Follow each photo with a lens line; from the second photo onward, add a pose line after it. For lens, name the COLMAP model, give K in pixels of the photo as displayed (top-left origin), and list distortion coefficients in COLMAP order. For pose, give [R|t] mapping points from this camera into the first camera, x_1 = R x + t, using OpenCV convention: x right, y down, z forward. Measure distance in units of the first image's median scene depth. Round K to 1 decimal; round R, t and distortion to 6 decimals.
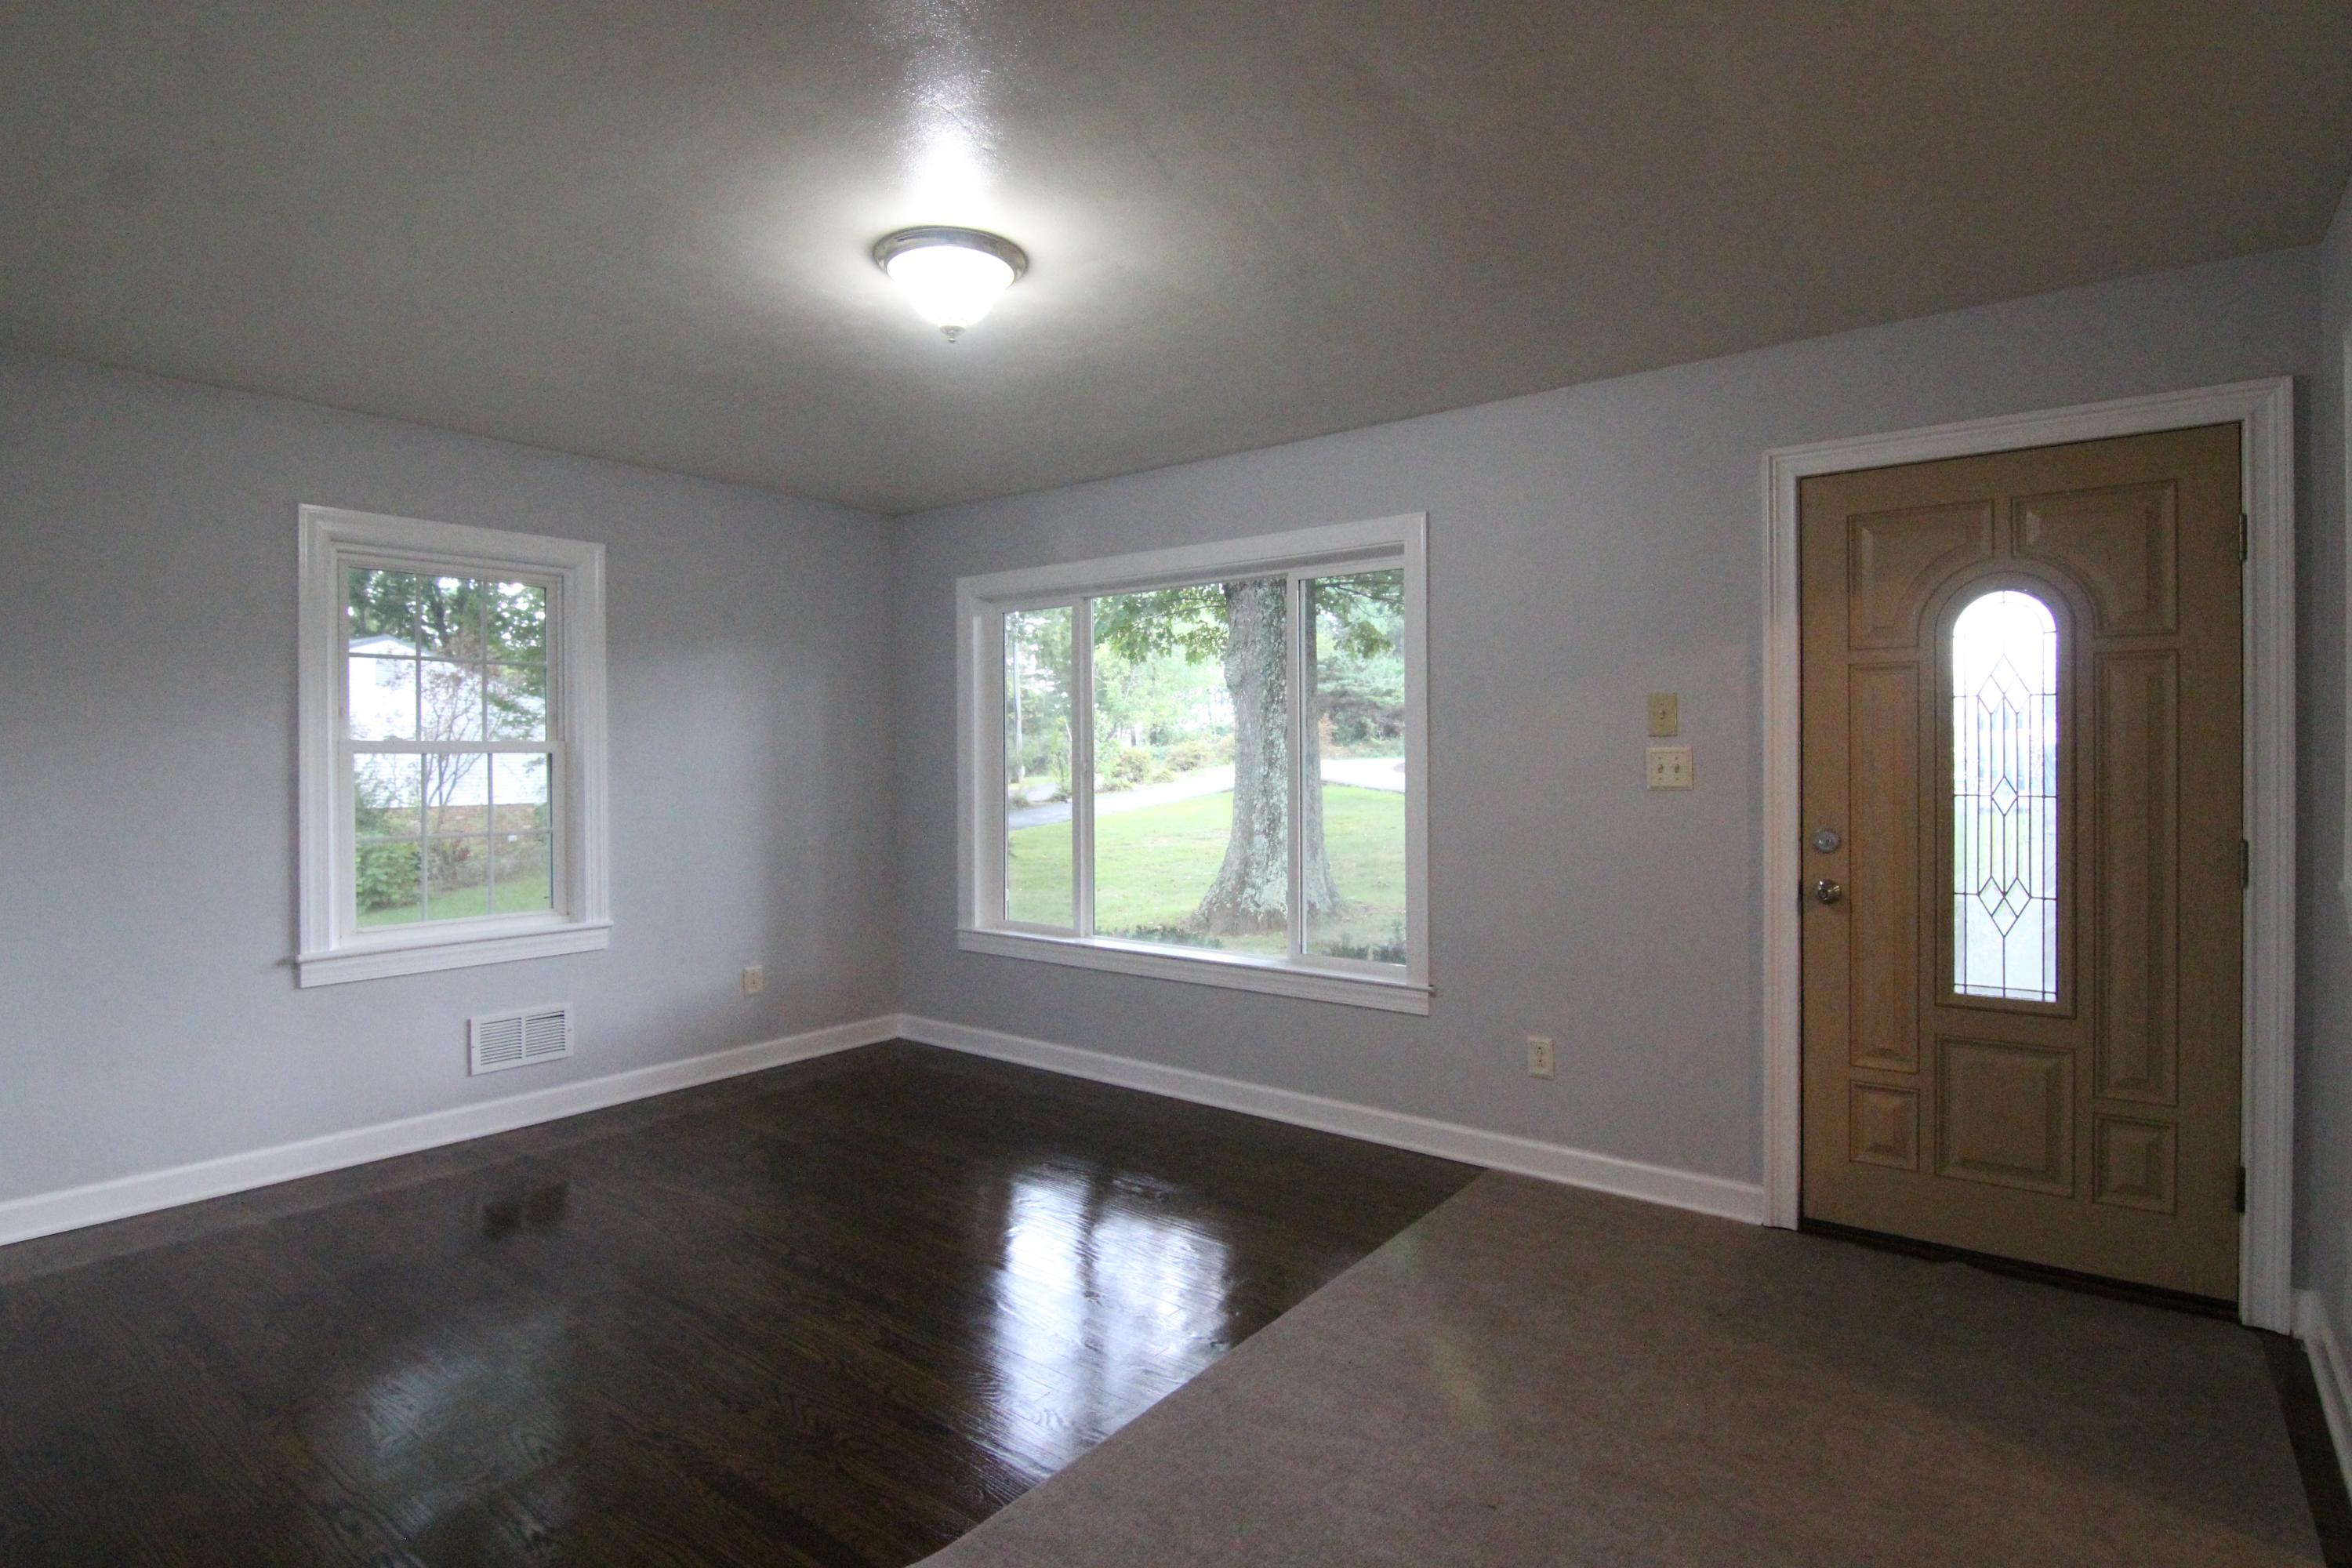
lens RADIAL K [[1191.6, 0, 1174.4], [0, 1191.6, 768.3], [0, 0, 1]] dist [-0.003379, -0.014790]
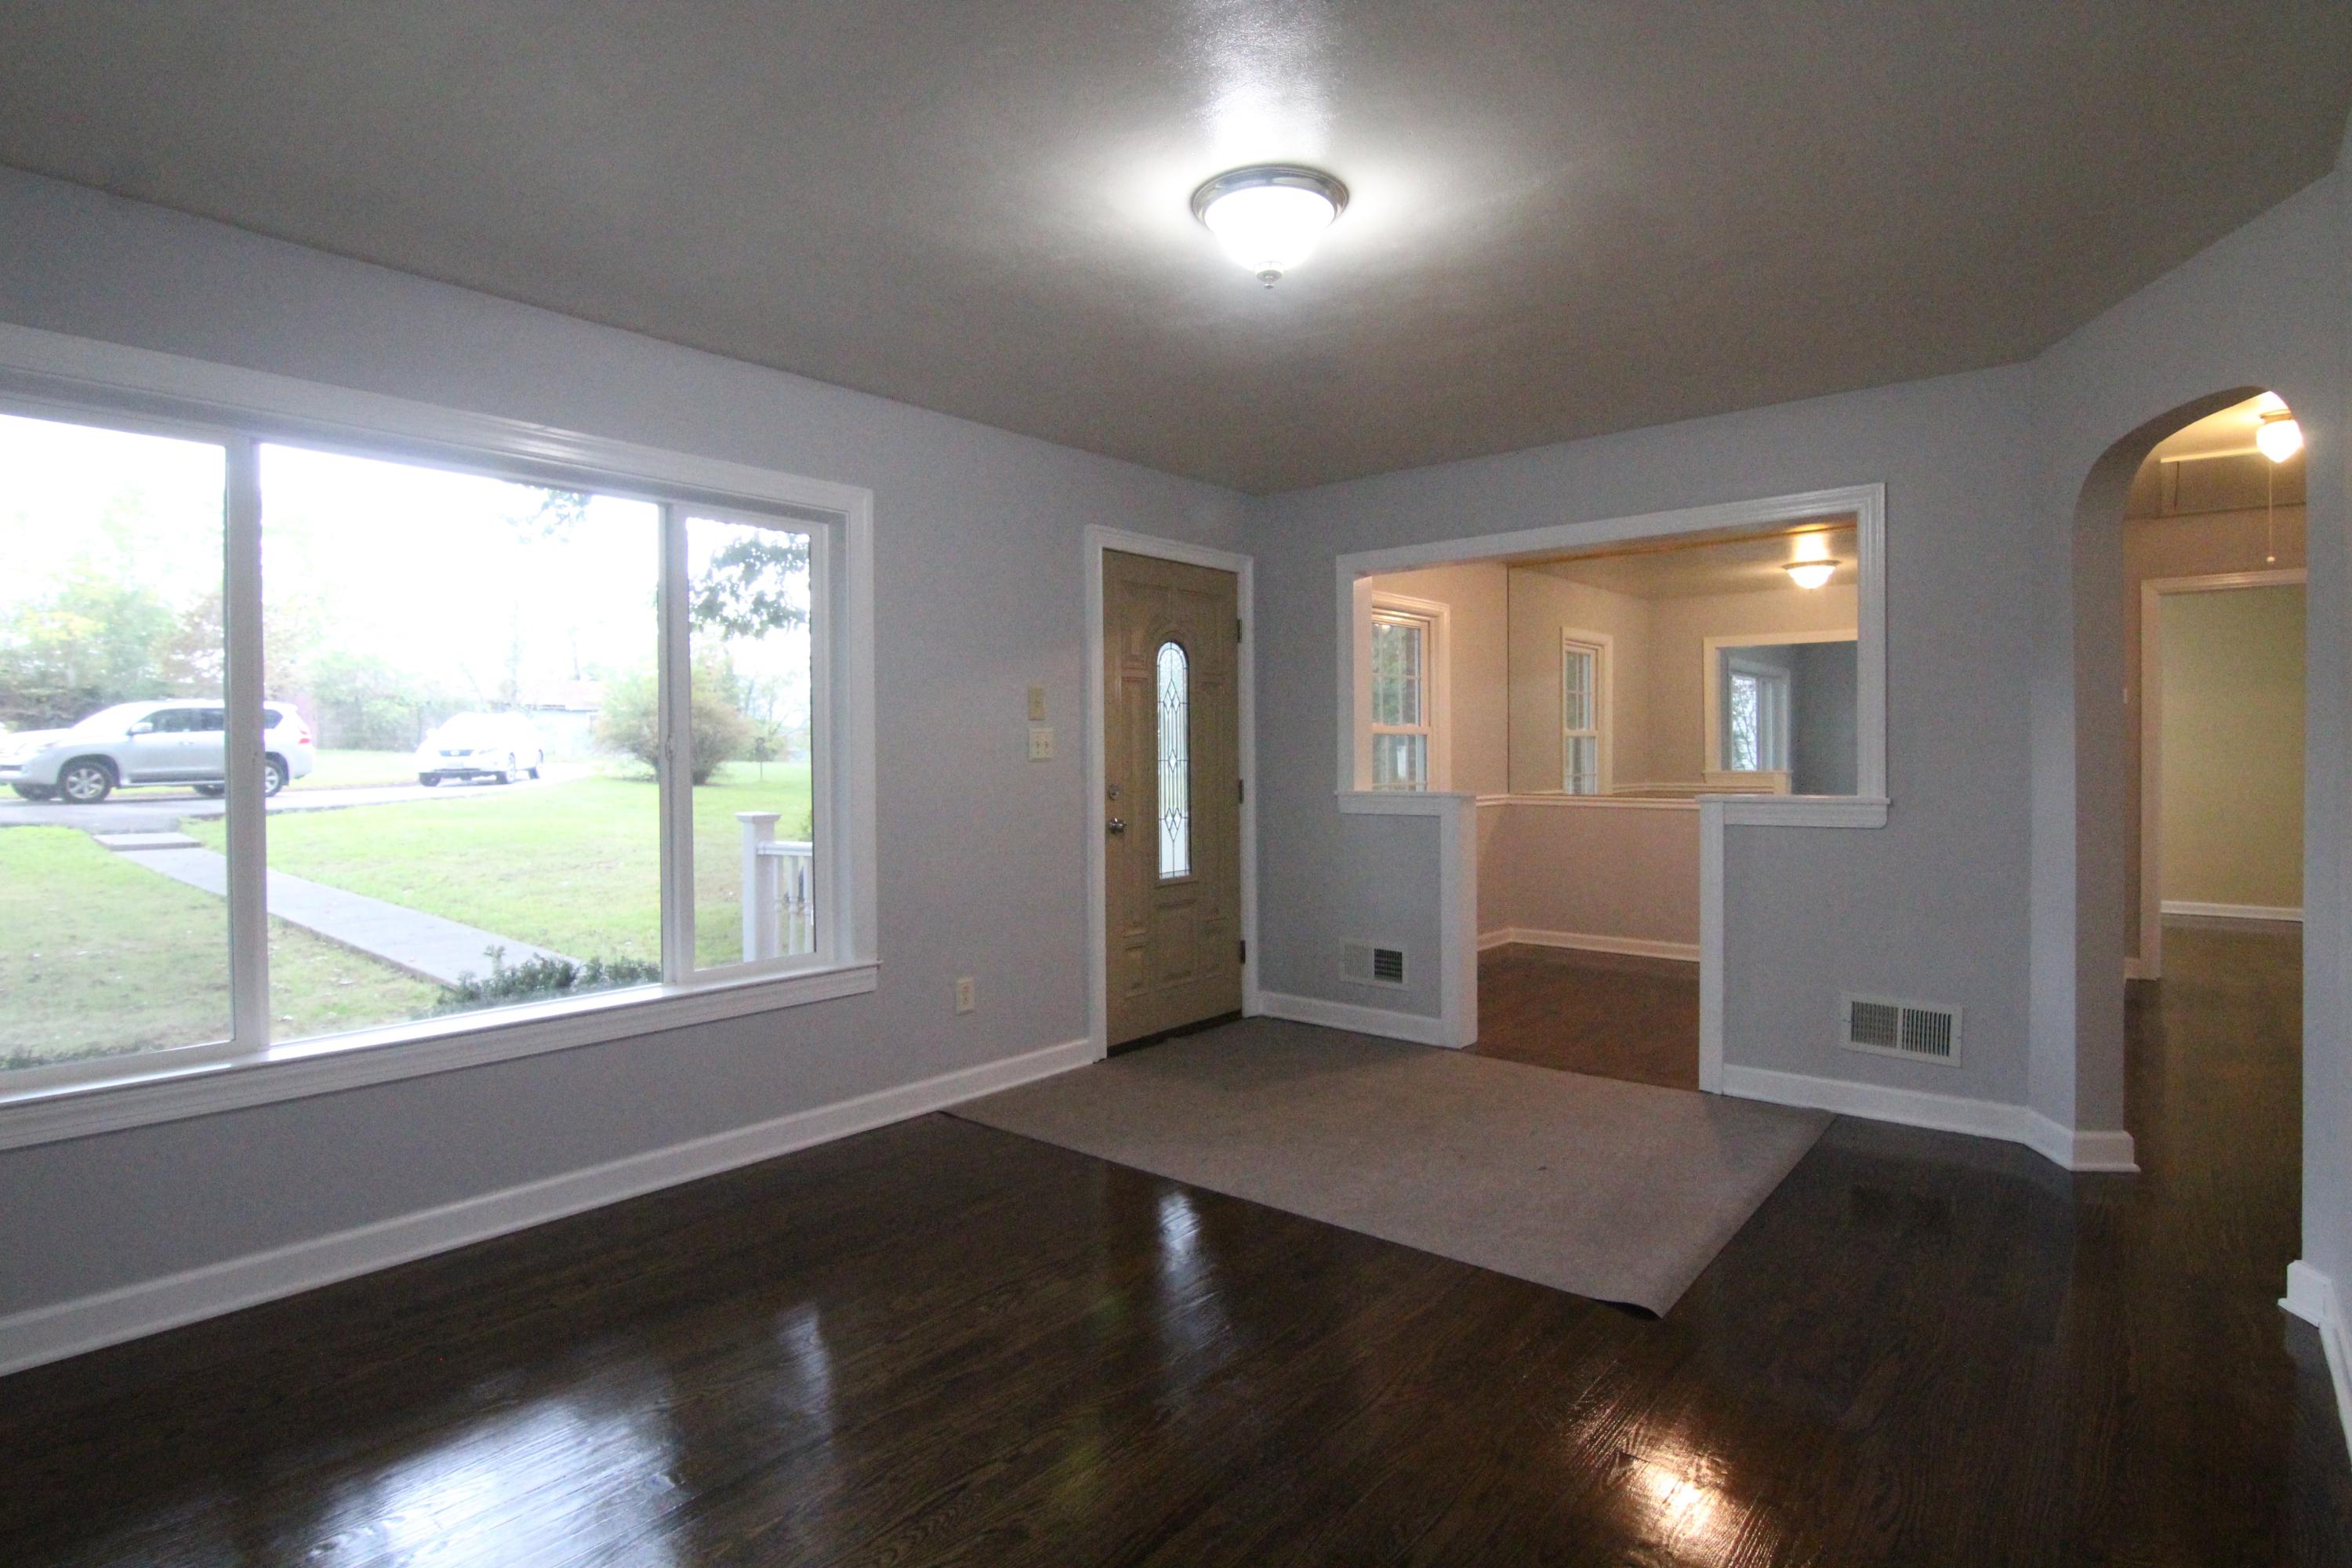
lens RADIAL K [[1191.6, 0, 1174.4], [0, 1191.6, 768.3], [0, 0, 1]] dist [-0.003379, -0.014790]
pose [[0.034394, -0.005847, 0.999391, -0.957945], [0.018603, 0.999813, 0.005209, 0.023993], [-0.999235, 0.018412, 0.034497, 0.865034]]
